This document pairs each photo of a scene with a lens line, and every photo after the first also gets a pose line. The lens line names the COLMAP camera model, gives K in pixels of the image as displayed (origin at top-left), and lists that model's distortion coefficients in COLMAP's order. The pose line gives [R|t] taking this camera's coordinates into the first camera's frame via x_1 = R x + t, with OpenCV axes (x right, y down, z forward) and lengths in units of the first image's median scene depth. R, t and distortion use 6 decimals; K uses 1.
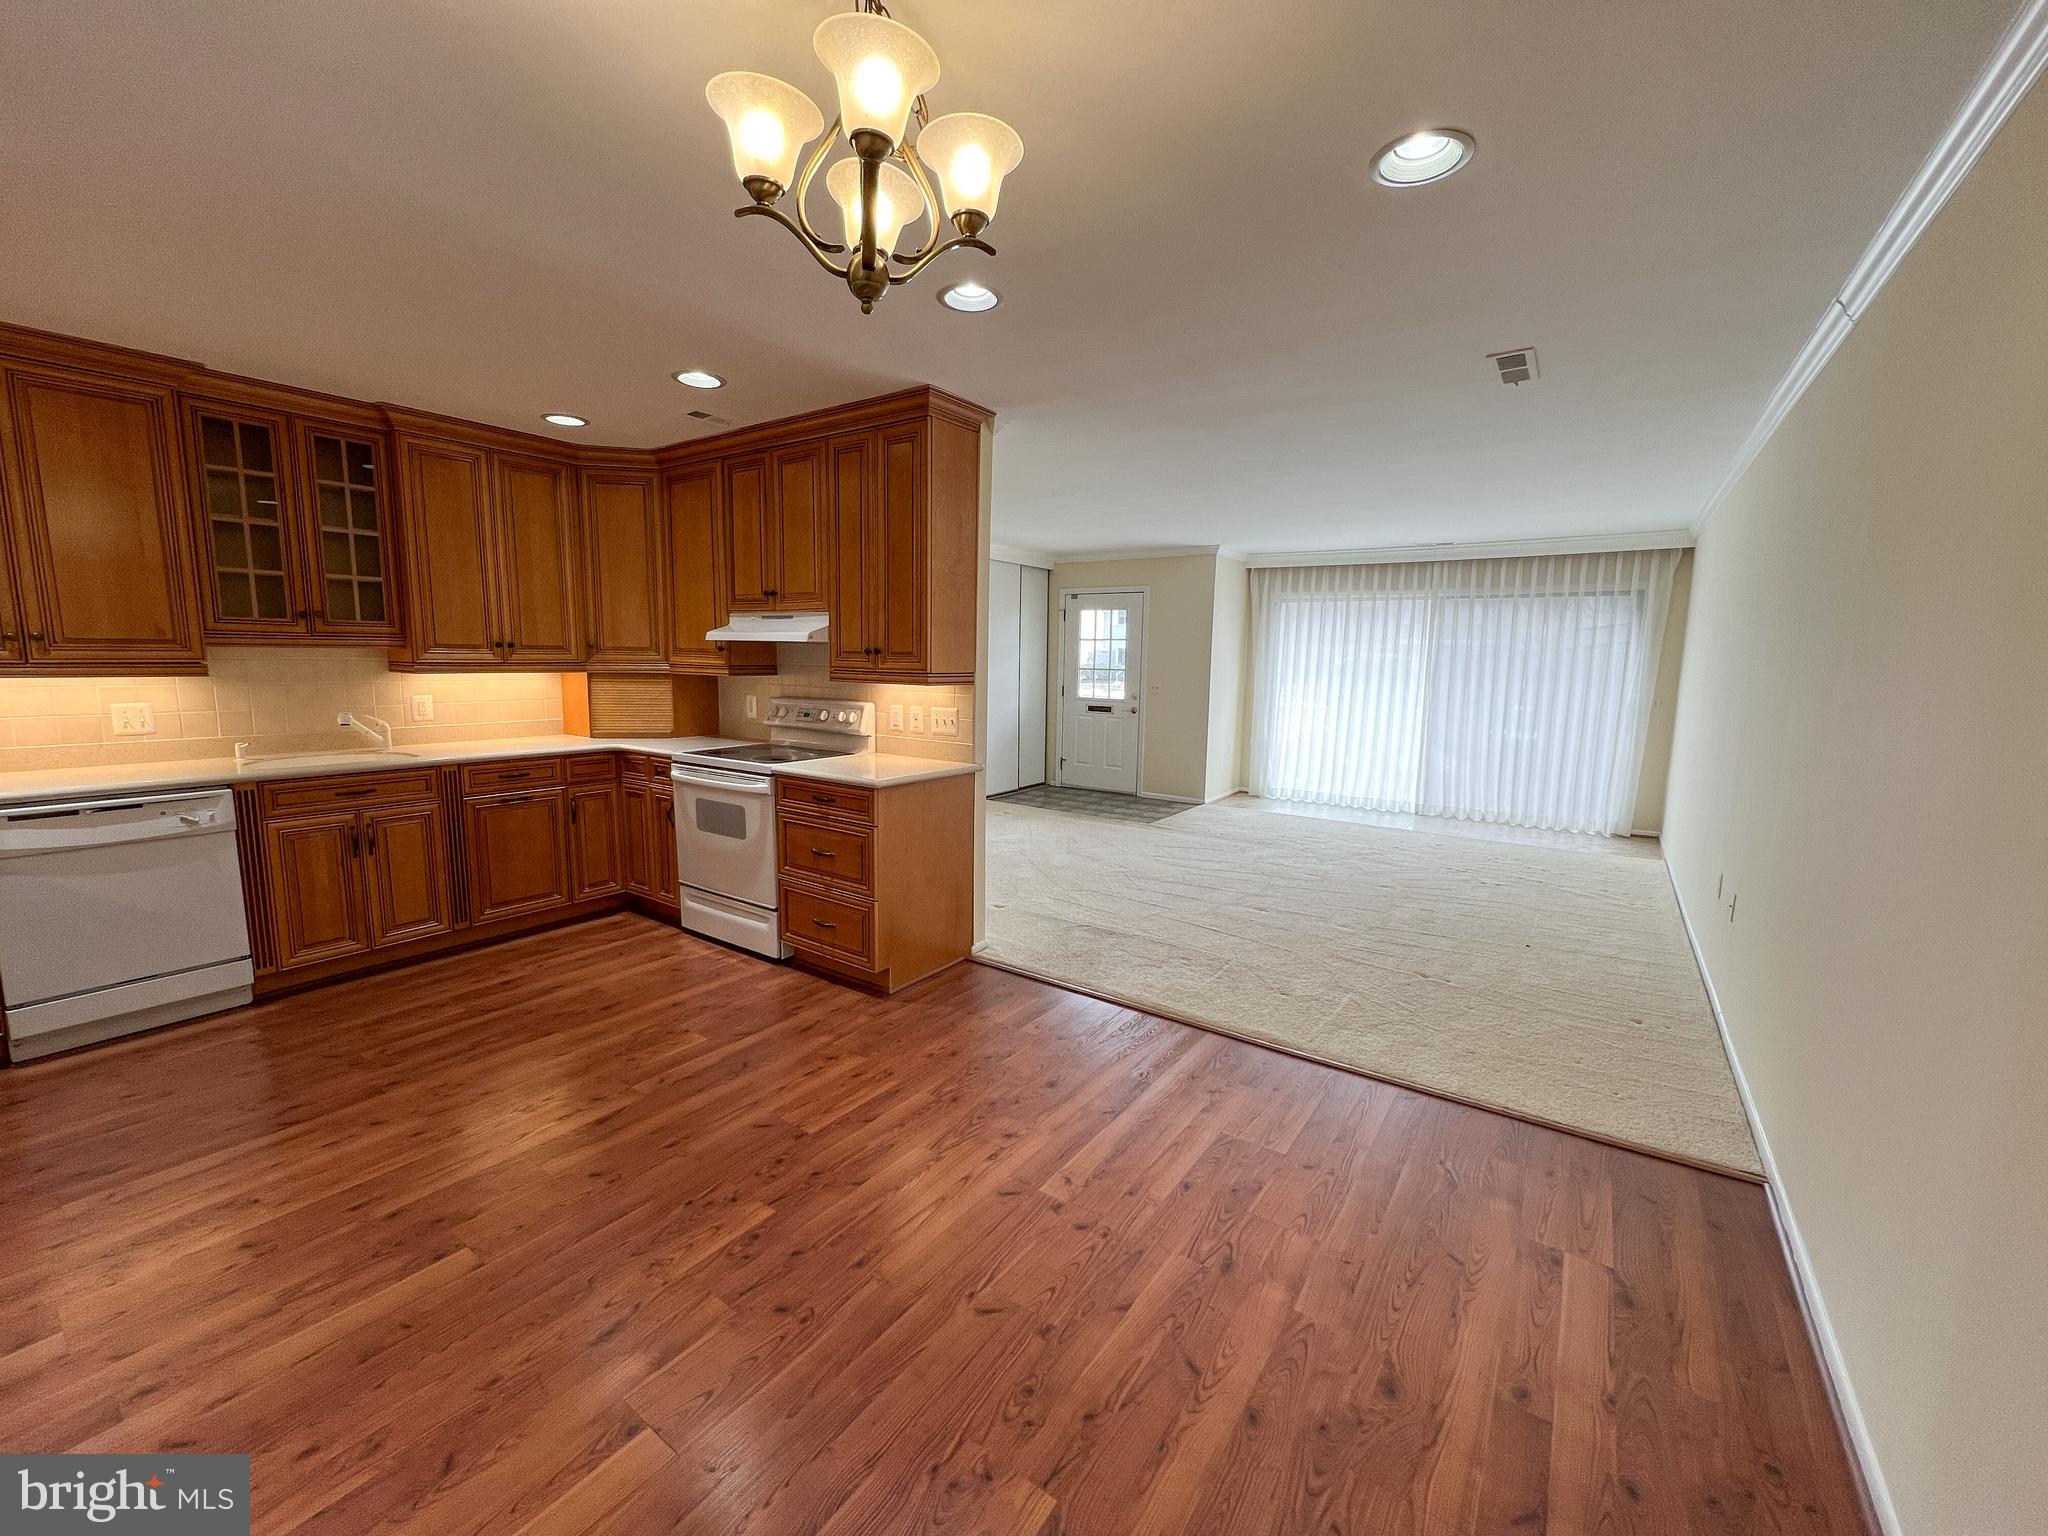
lens RADIAL K [[820.4, 0, 1026.1], [0, 820.4, 766.9], [0, 0, 1]] dist [-0.003647, 0.000623]
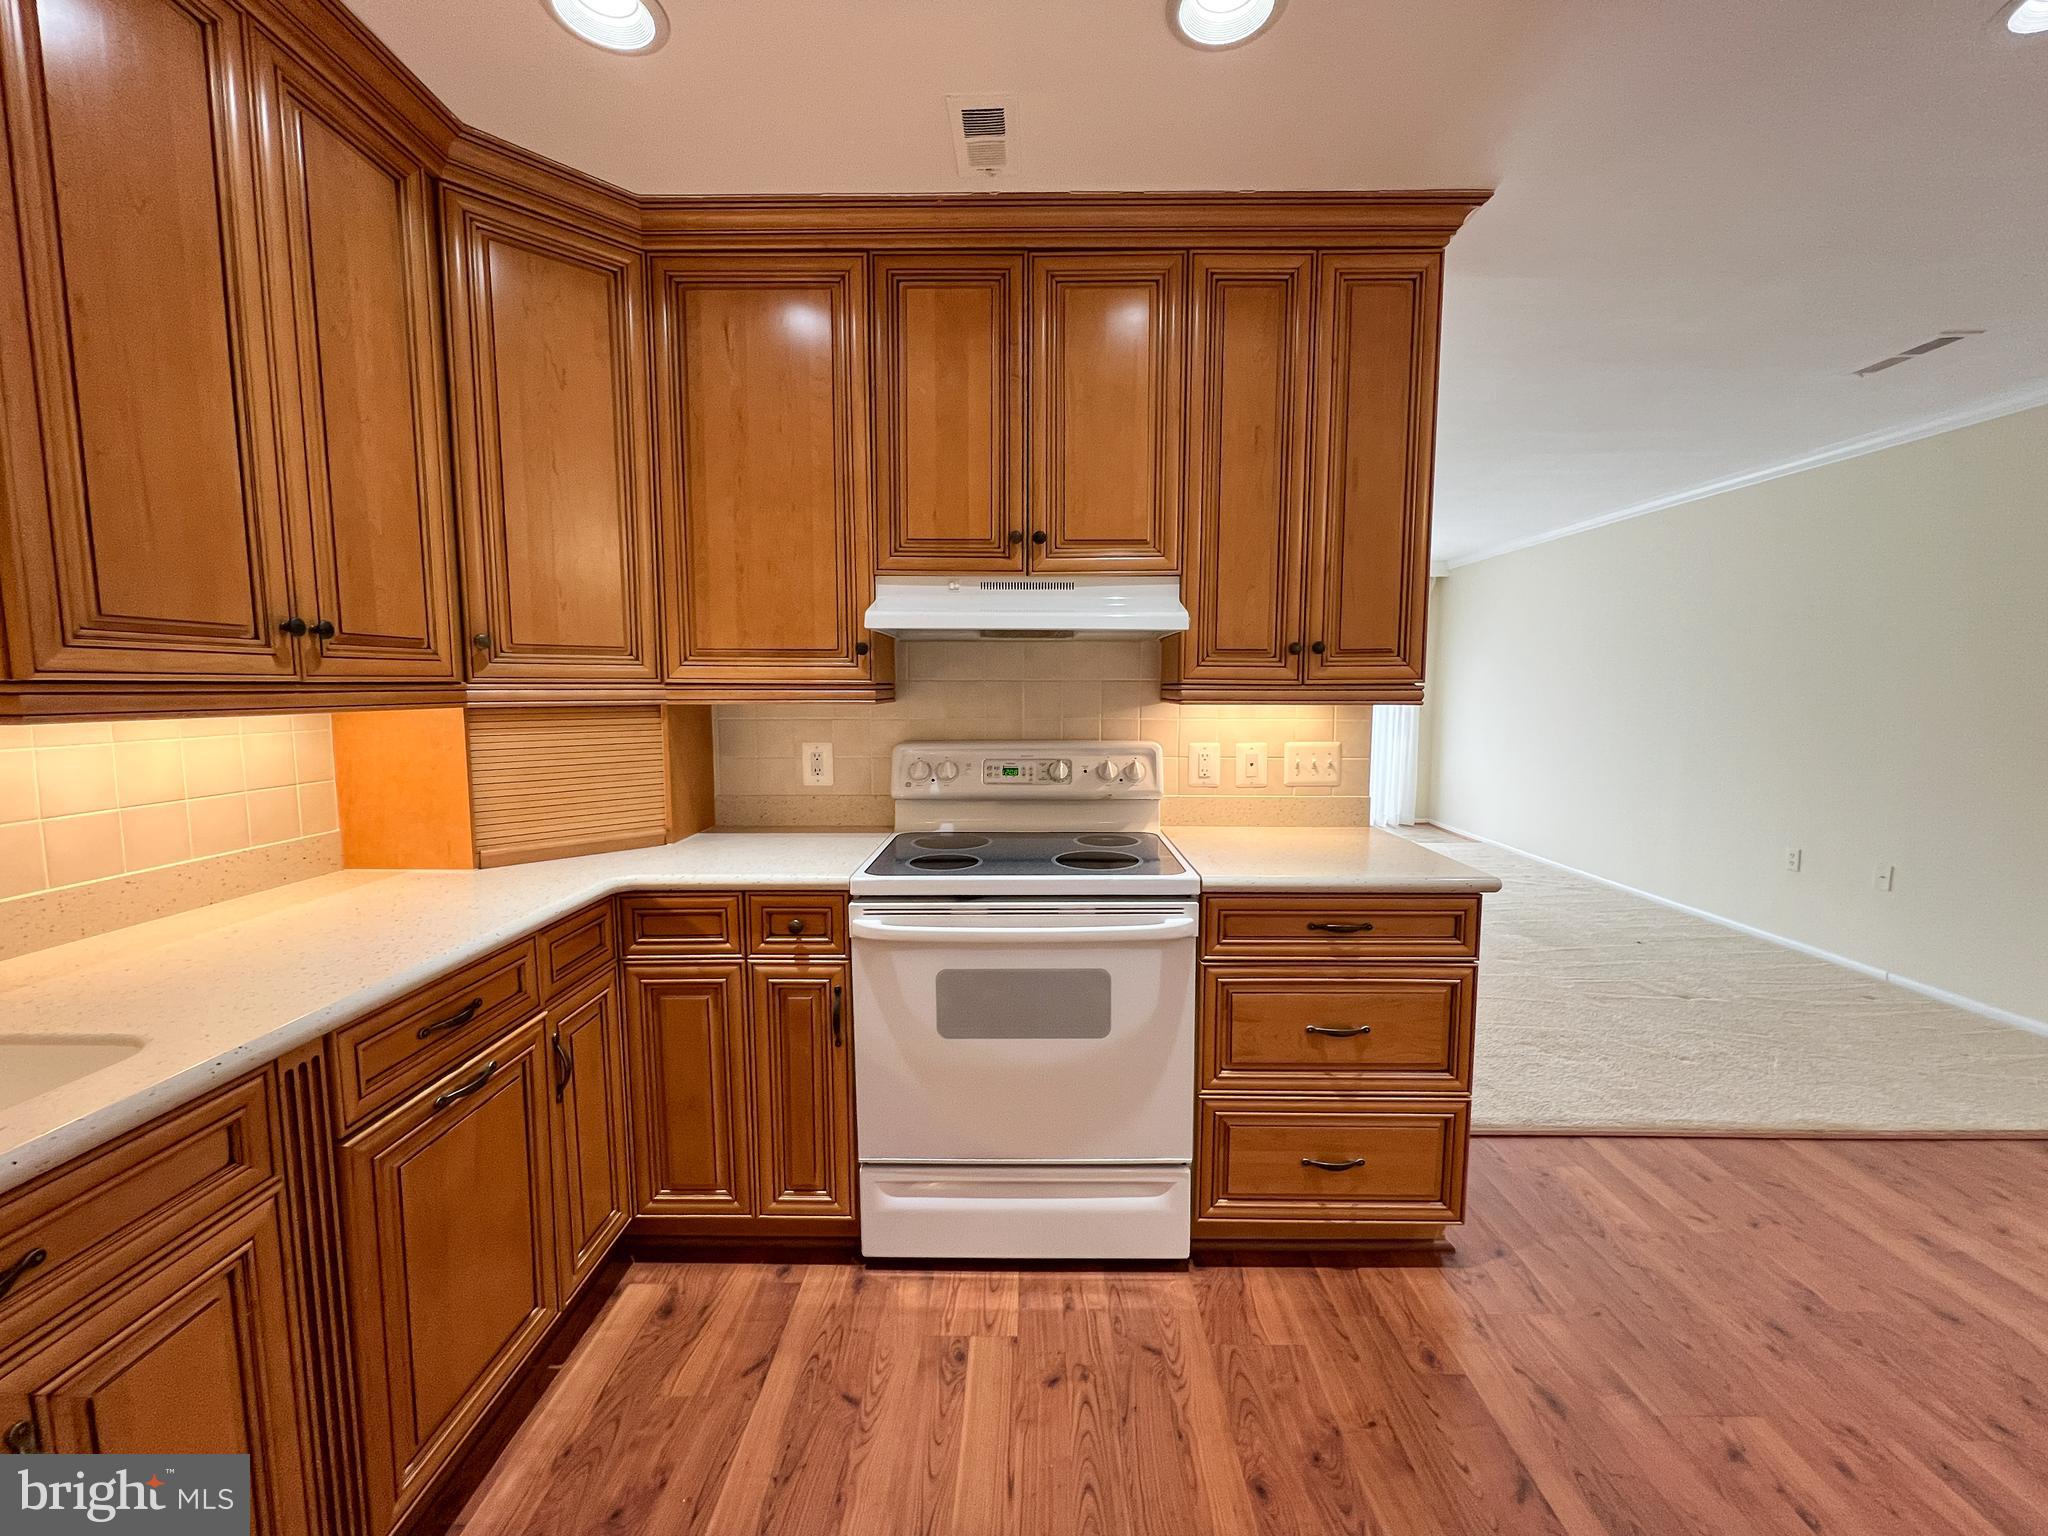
lens RADIAL K [[820.4, 0, 1021.4], [0, 820.4, 766.6], [0, 0, 1]] dist [-0.003647, 0.000623]
pose [[0.824931, -0.072104, 0.560615, -0.646892], [0.090360, 0.995897, -0.004875, -0.072270], [-0.557964, 0.054679, 0.828062, 0.624252]]
